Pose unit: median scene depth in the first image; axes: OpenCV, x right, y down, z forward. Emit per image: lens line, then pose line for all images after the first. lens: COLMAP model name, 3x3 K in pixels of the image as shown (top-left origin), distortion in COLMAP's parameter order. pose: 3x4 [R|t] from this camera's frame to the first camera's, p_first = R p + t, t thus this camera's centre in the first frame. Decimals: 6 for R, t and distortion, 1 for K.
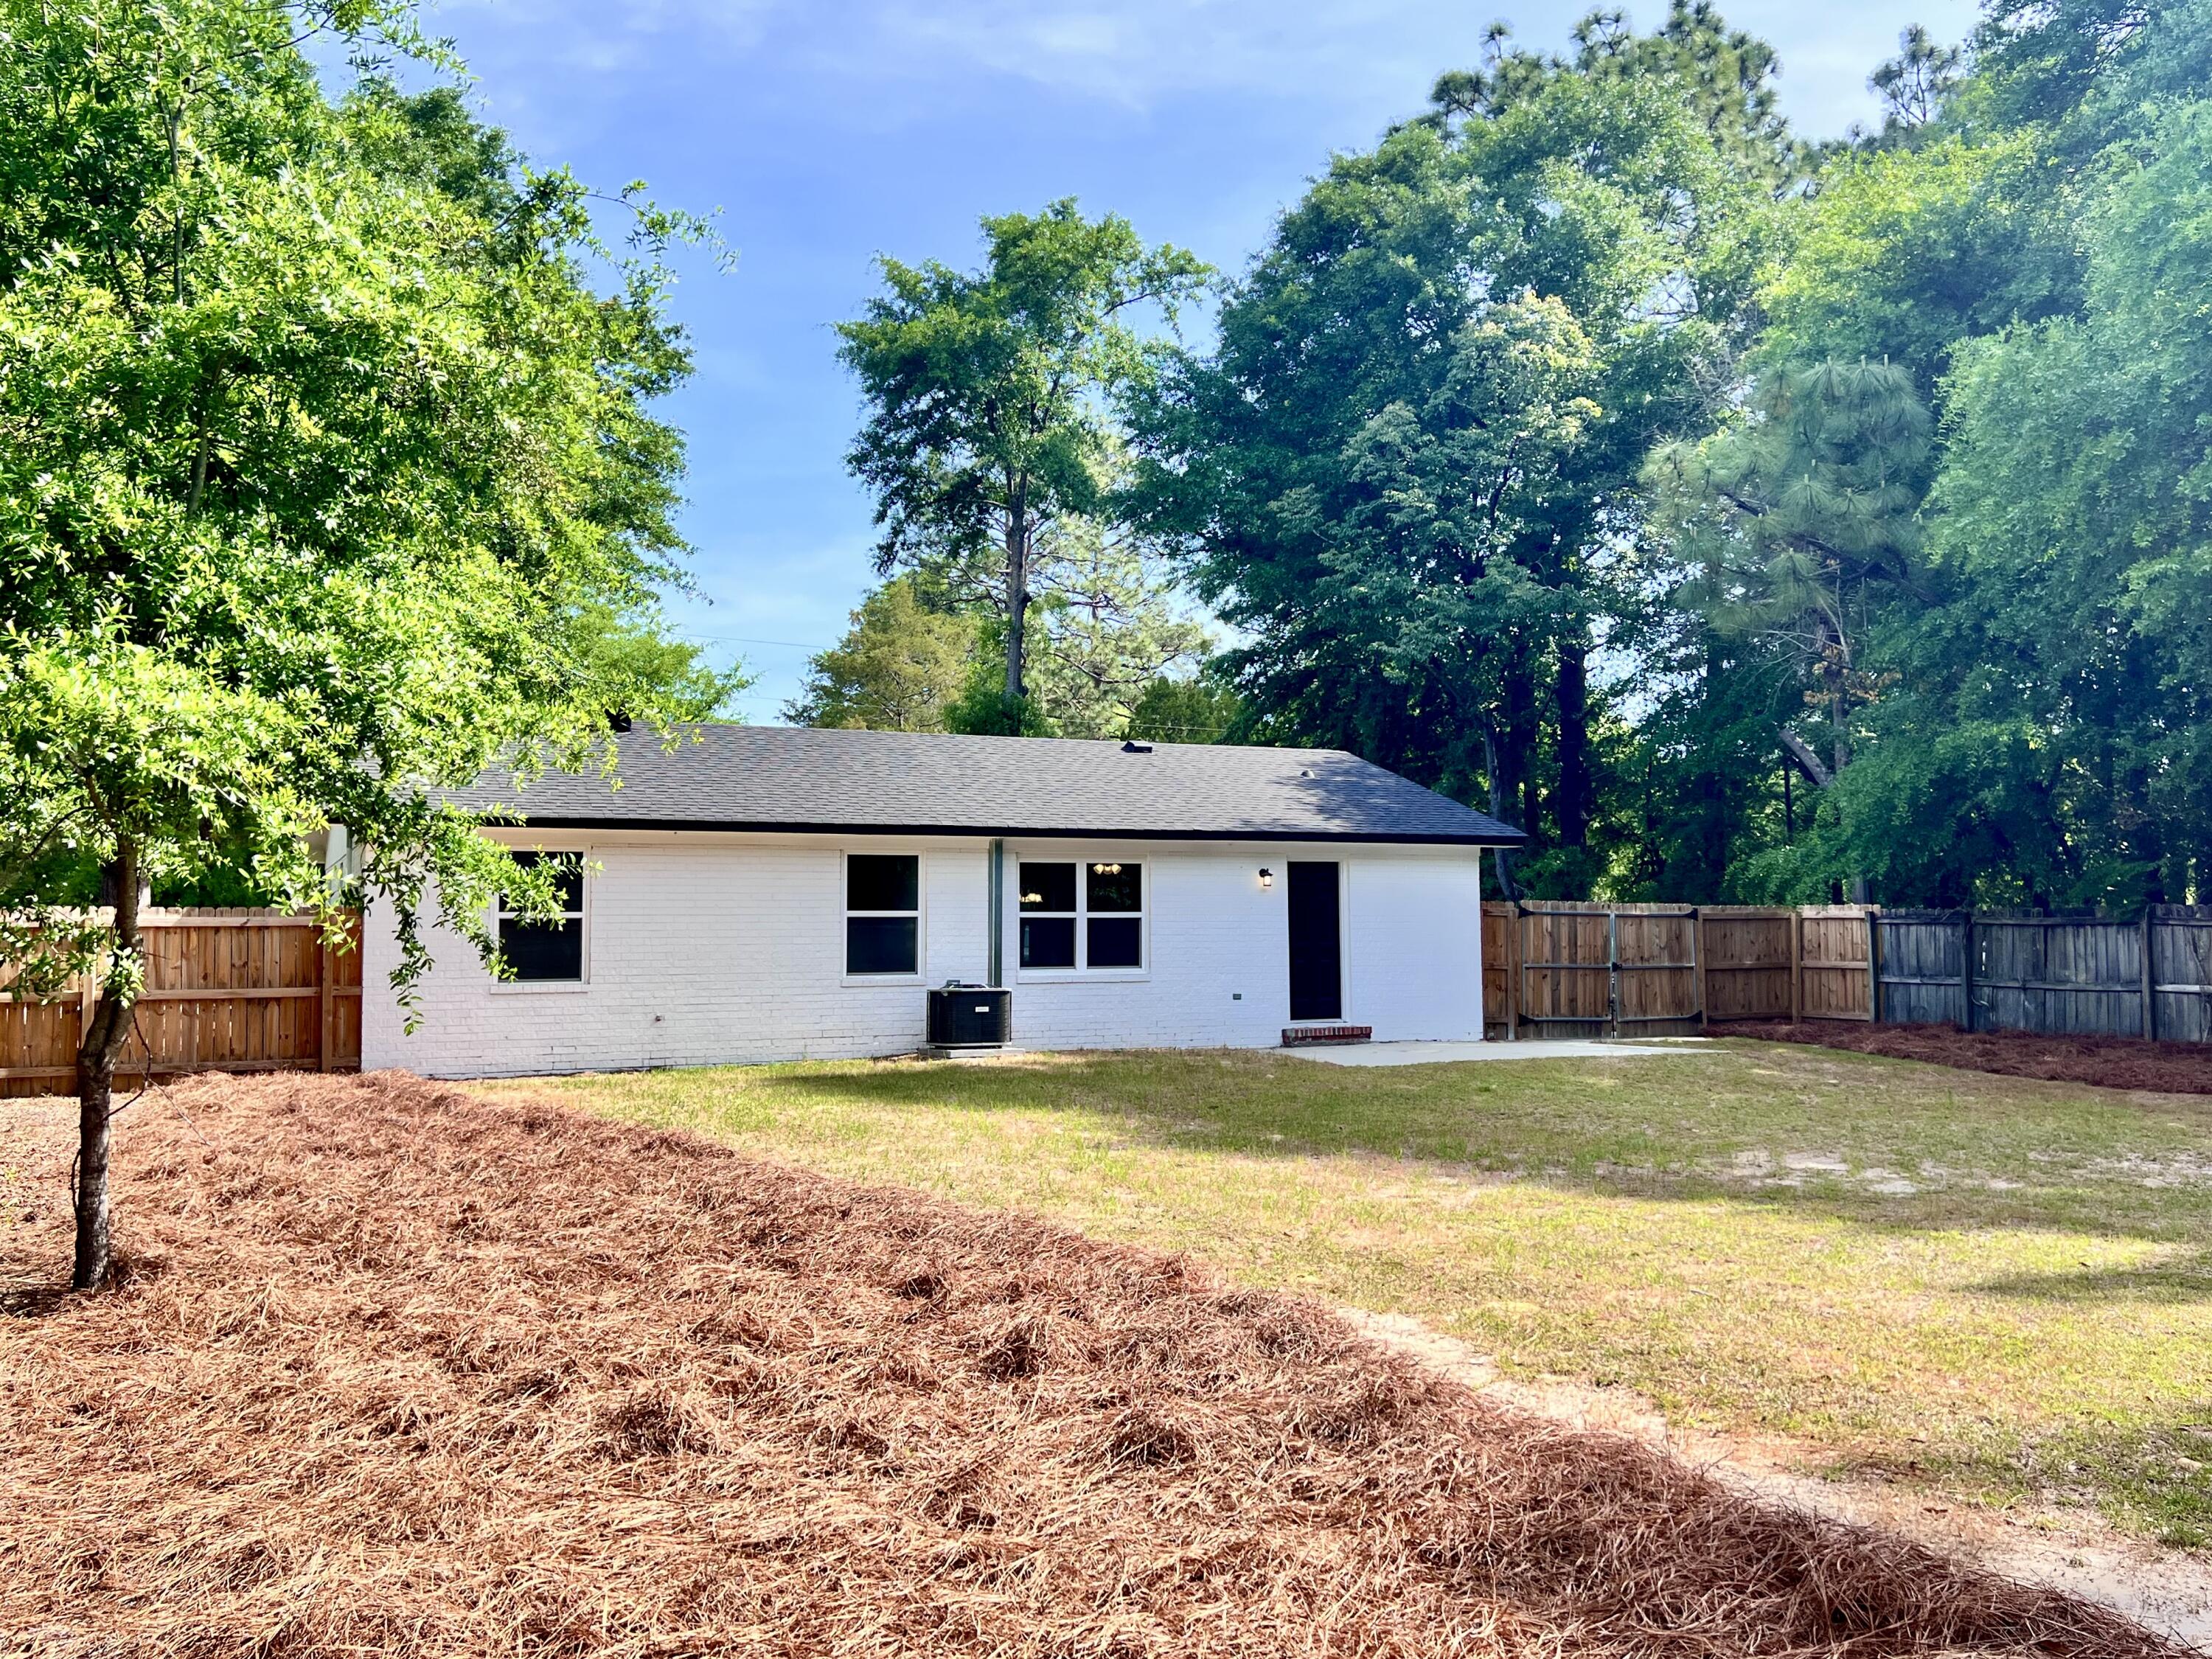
lens RADIAL K [[1915.9, 0, 1151.2], [0, 1915.9, 828.2], [0, 0, 1]] dist [0.160119, -0.322867]
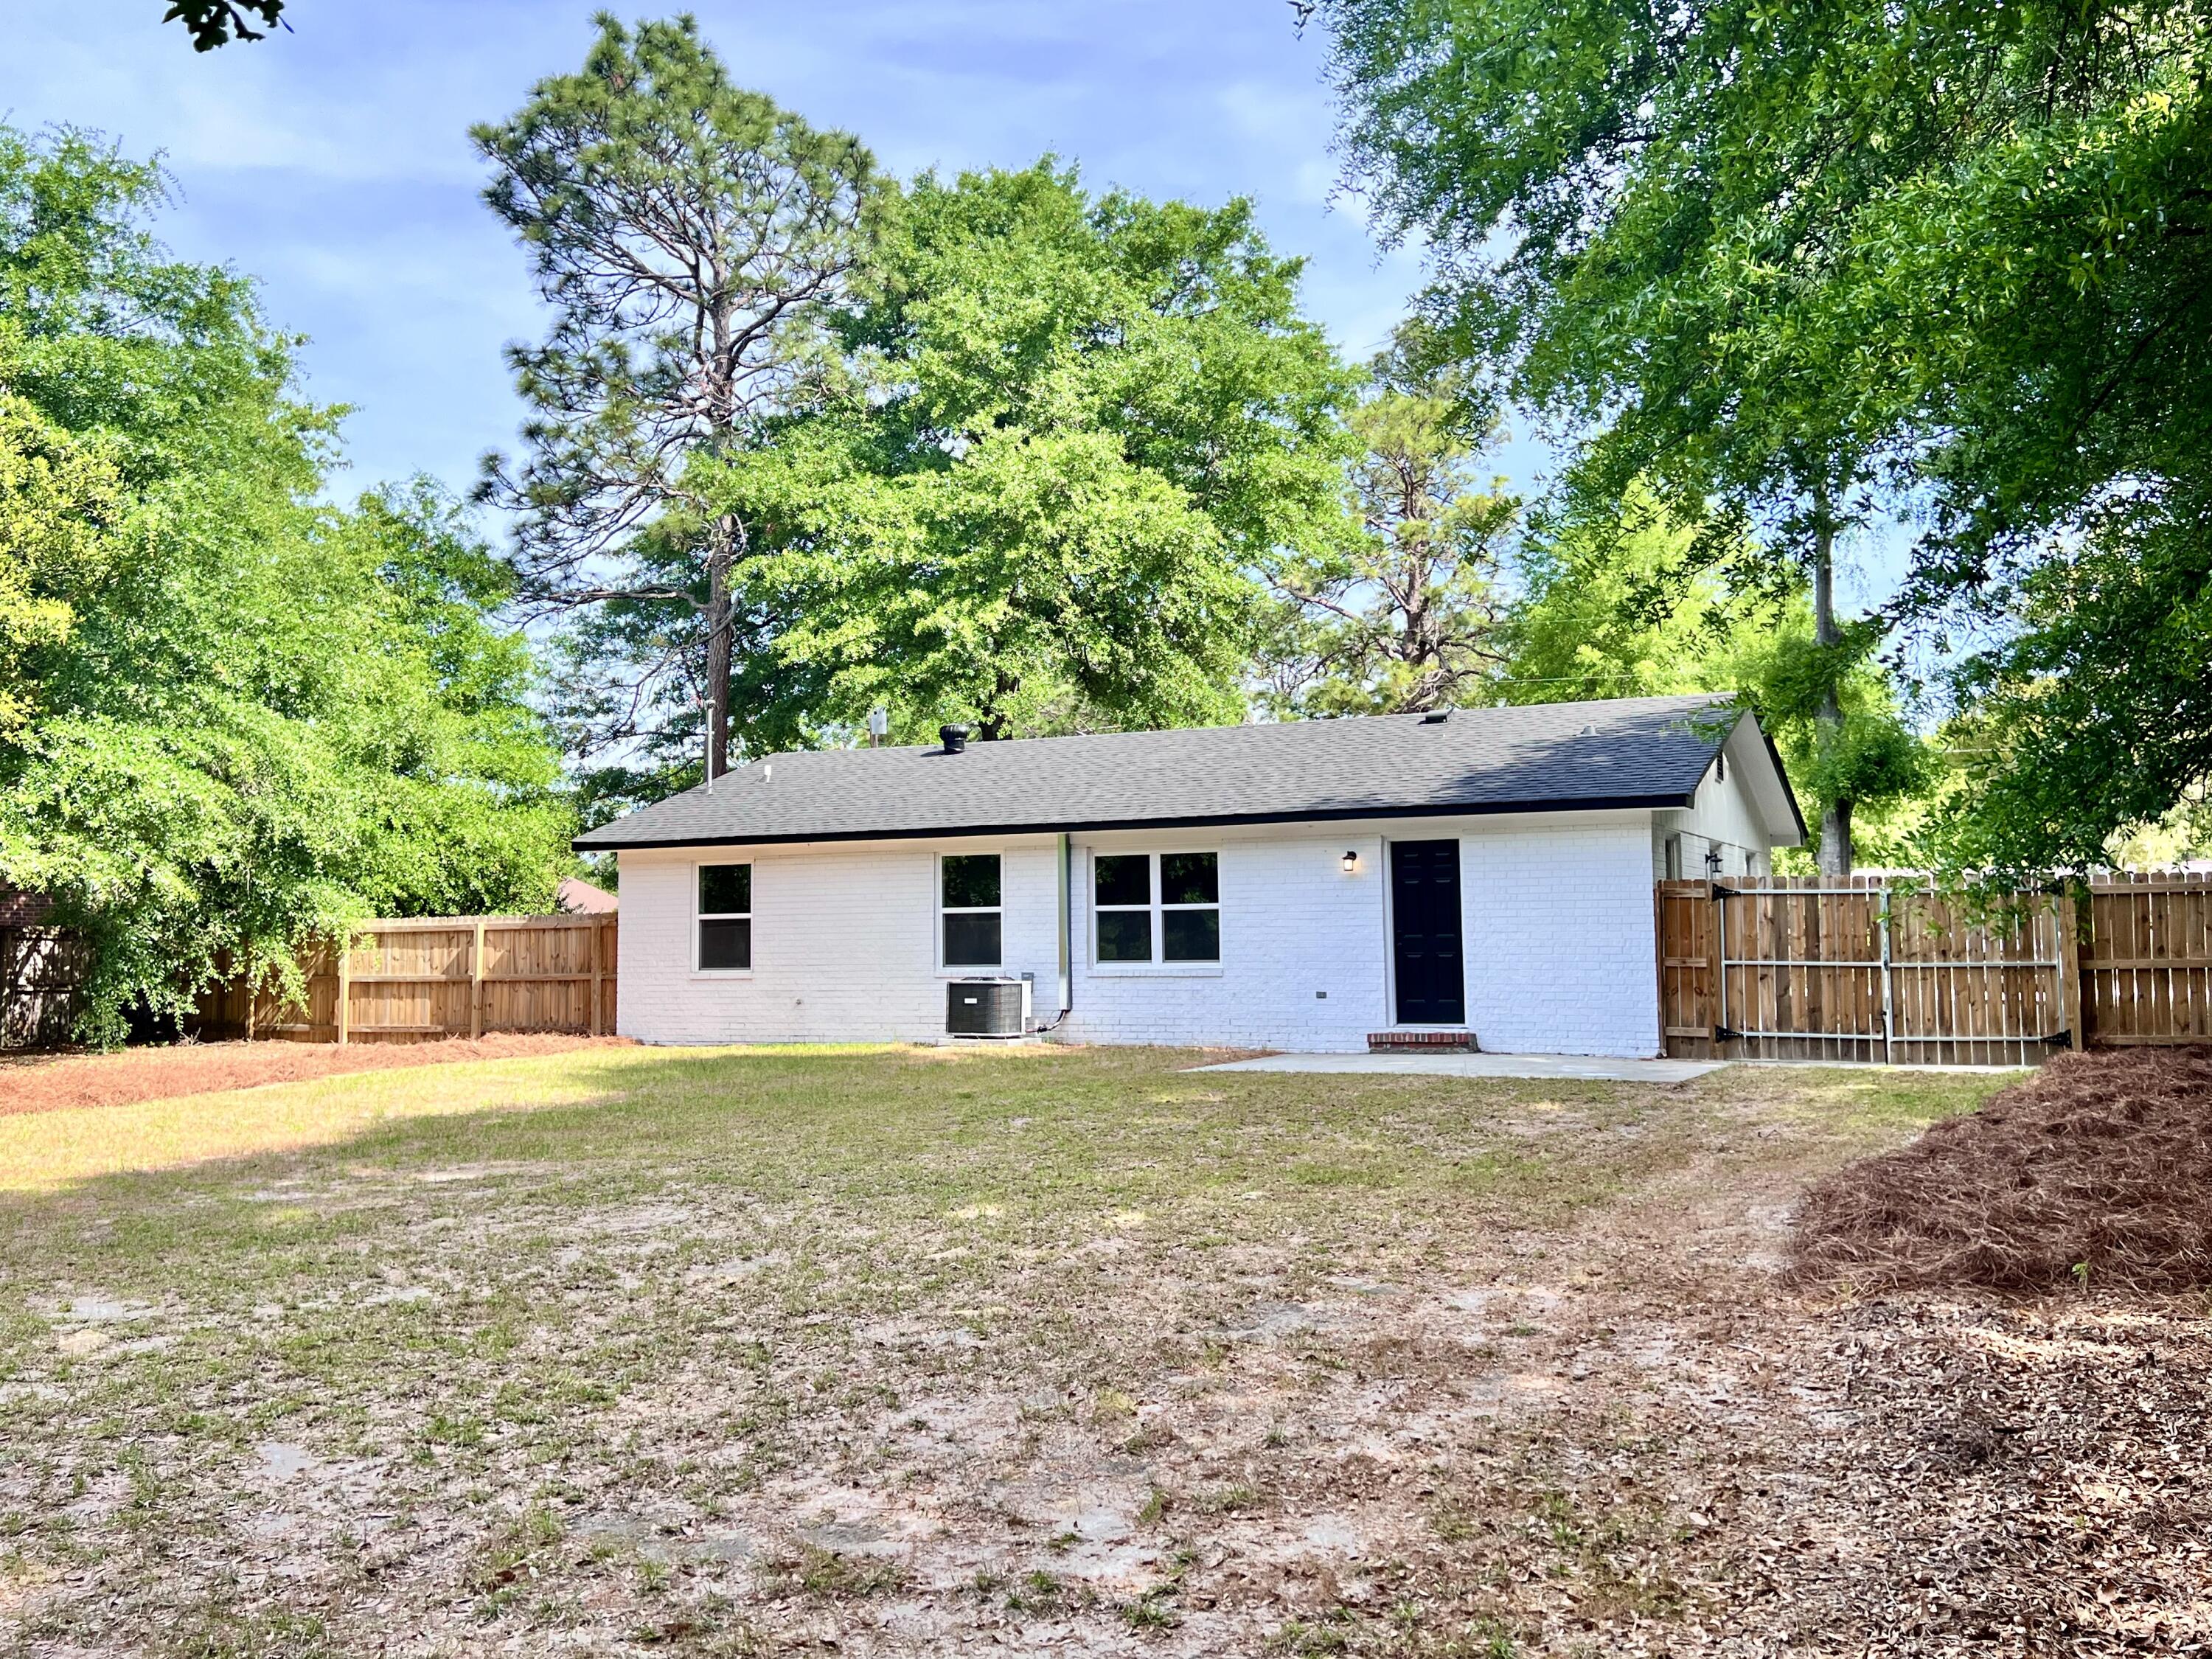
lens RADIAL K [[1937.5, 0, 1141.3], [0, 1937.5, 822.6], [0, 0, 1]] dist [0.092863, -0.098990]
pose [[0.619897, -0.048680, -0.783171, 0.702312], [0.054633, 0.998329, -0.018811, 0.019248], [0.782779, -0.031126, 0.621521, 0.364607]]
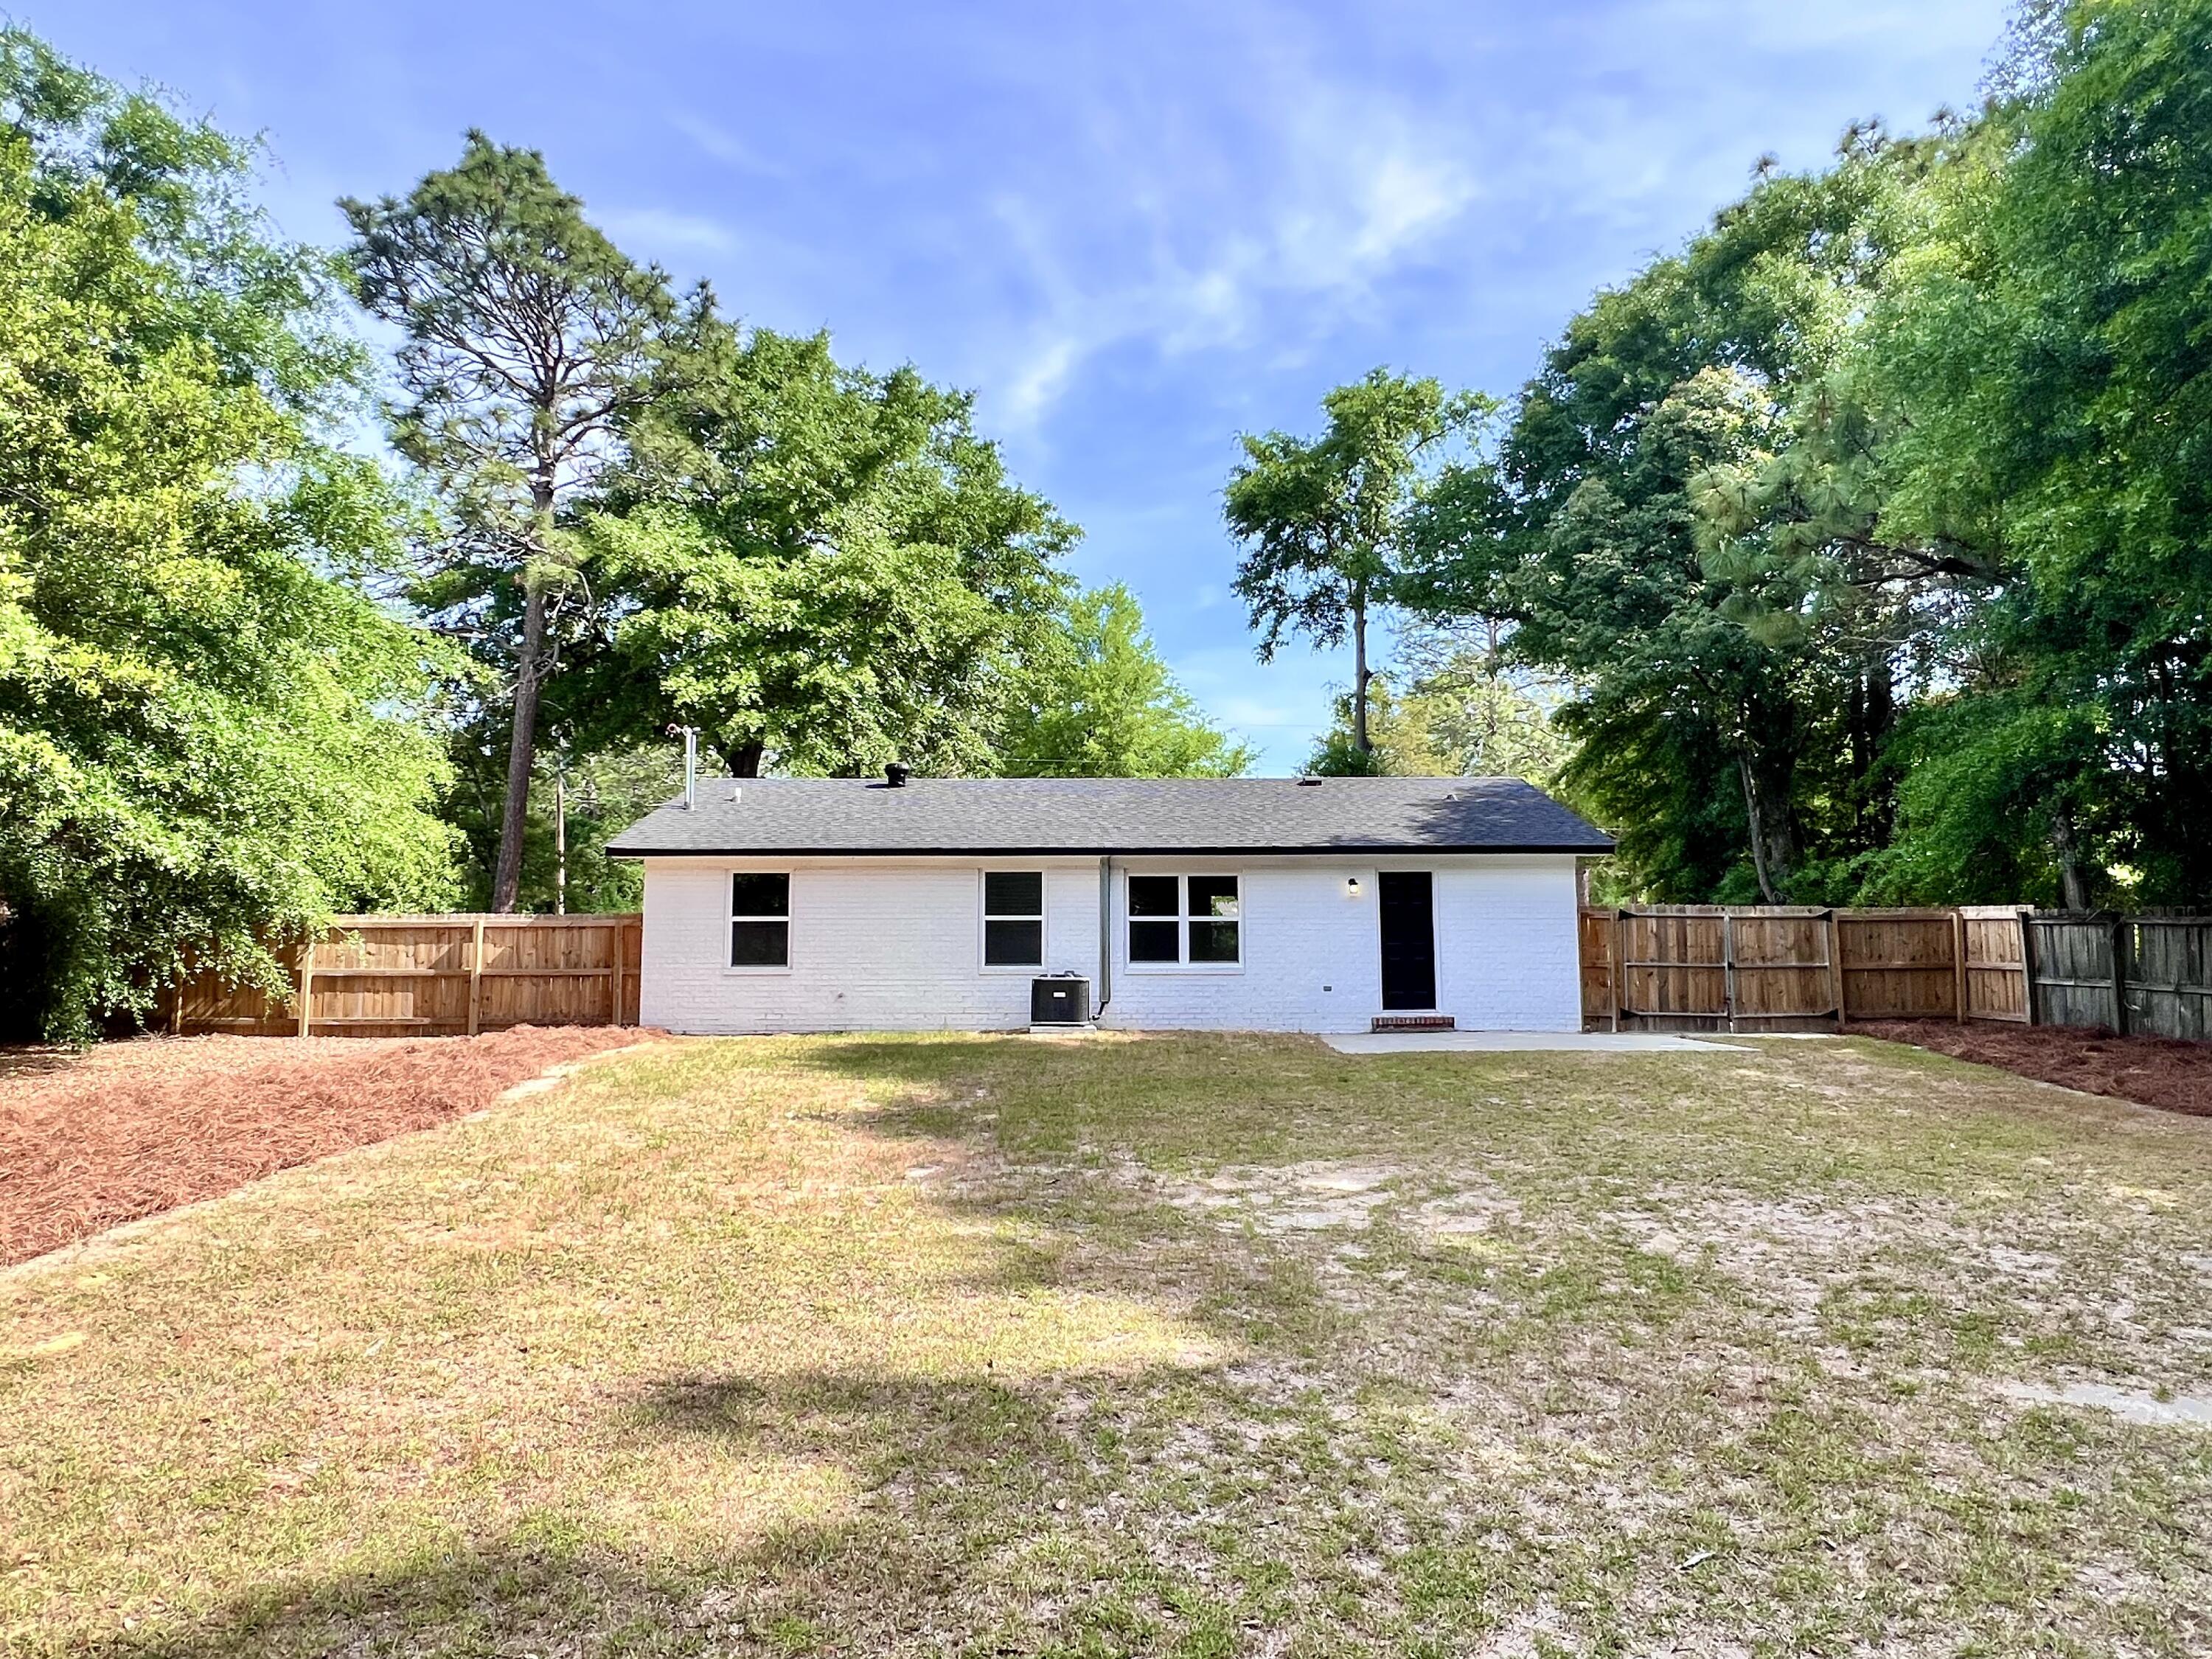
lens RADIAL K [[1328.8, 0, 1109.5], [0, 1328.8, 818.5], [0, 0, 1]] dist [-0.000596, -0.001070]
pose [[0.896516, -0.036460, -0.441509, 0.284010], [0.021952, 0.999039, -0.037926, 0.011888], [0.442467, 0.024310, 0.896455, 0.209828]]
